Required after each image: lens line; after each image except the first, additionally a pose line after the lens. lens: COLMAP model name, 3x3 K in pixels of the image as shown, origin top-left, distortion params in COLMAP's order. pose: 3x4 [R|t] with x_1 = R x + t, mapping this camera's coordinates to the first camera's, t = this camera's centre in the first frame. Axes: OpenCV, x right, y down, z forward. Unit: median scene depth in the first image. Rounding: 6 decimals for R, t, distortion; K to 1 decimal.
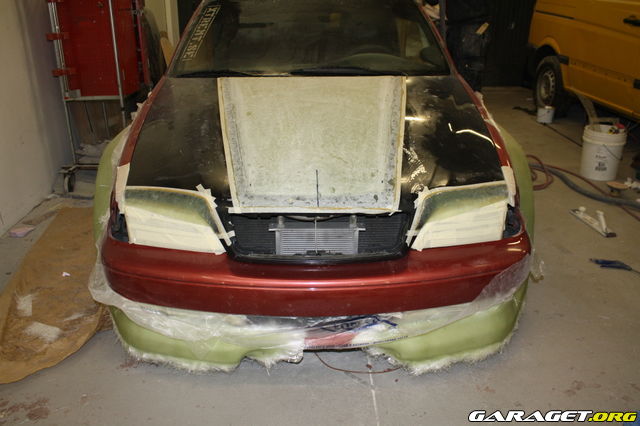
lens RADIAL K [[590.9, 0, 320.0], [0, 590.9, 213.0], [0, 0, 1]] dist [-0.081186, 0.025548]
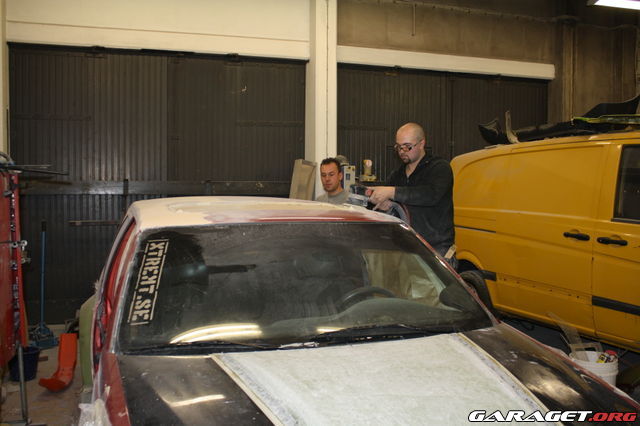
lens RADIAL K [[640.9, 0, 320.0], [0, 640.9, 213.0], [0, 0, 1]] dist [-0.095272, 0.005187]
pose [[0.951639, -0.010904, 0.307026, -0.385697], [0.111196, 0.943838, -0.311135, -0.204418], [-0.286390, 0.330228, 0.899405, 0.387327]]
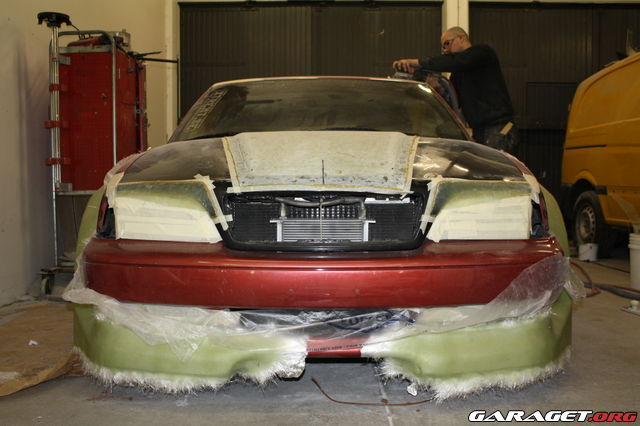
lens RADIAL K [[689.0, 0, 320.0], [0, 689.0, 213.0], [0, 0, 1]] dist [-0.054503, -0.010552]
pose [[0.999722, 0.000406, -0.023584, 0.015707], [-0.008362, 0.941021, -0.338246, 0.368650], [0.022056, 0.338349, 0.940762, -0.005404]]
